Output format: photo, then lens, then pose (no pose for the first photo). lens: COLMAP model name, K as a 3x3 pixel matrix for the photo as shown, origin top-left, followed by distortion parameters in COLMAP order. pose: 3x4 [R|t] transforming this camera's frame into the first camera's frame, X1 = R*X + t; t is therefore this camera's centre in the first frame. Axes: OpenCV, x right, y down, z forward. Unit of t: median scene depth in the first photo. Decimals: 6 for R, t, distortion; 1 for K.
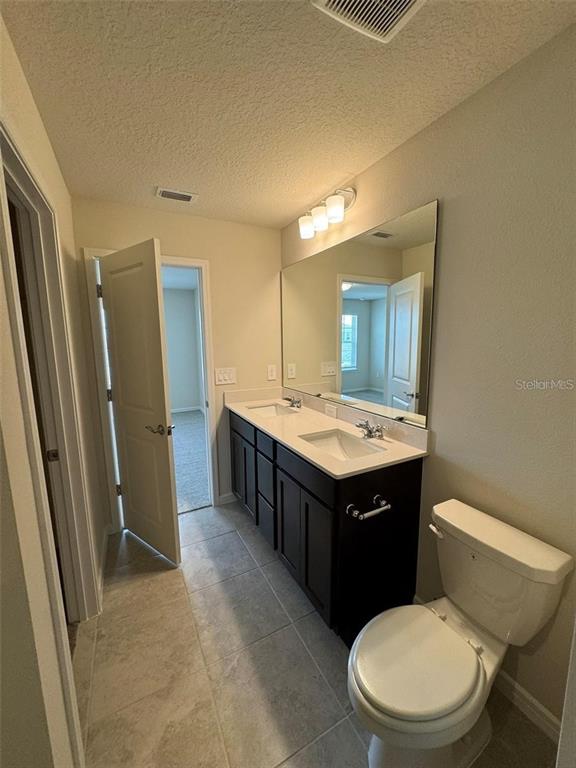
lens RADIAL K [[307.3, 0, 288.8], [0, 307.3, 382.2], [0, 0, 1]] dist [-0.001890, 0.000428]
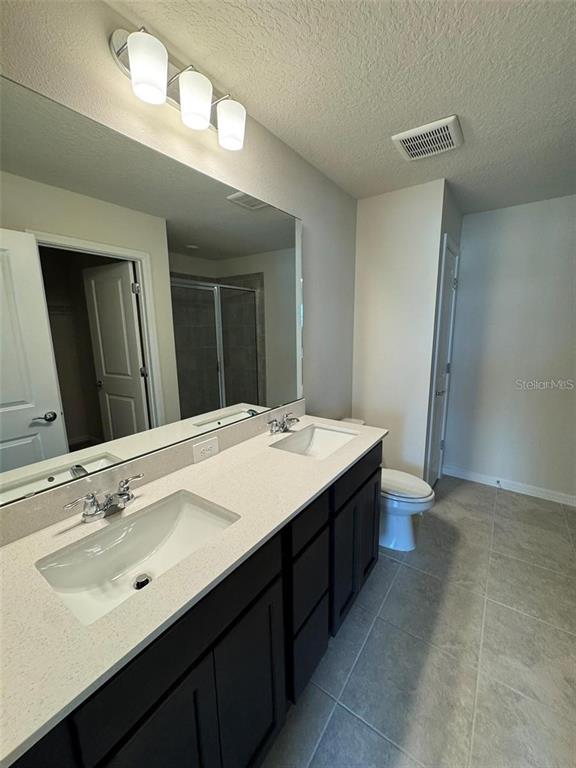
lens RADIAL K [[307.3, 0, 288.8], [0, 307.3, 382.2], [0, 0, 1]] dist [-0.001890, 0.000428]
pose [[-0.445355, -0.138428, 0.884589, -0.612926], [0.143273, 0.964227, 0.223023, -0.198374], [-0.883817, 0.226062, -0.409590, 1.435383]]
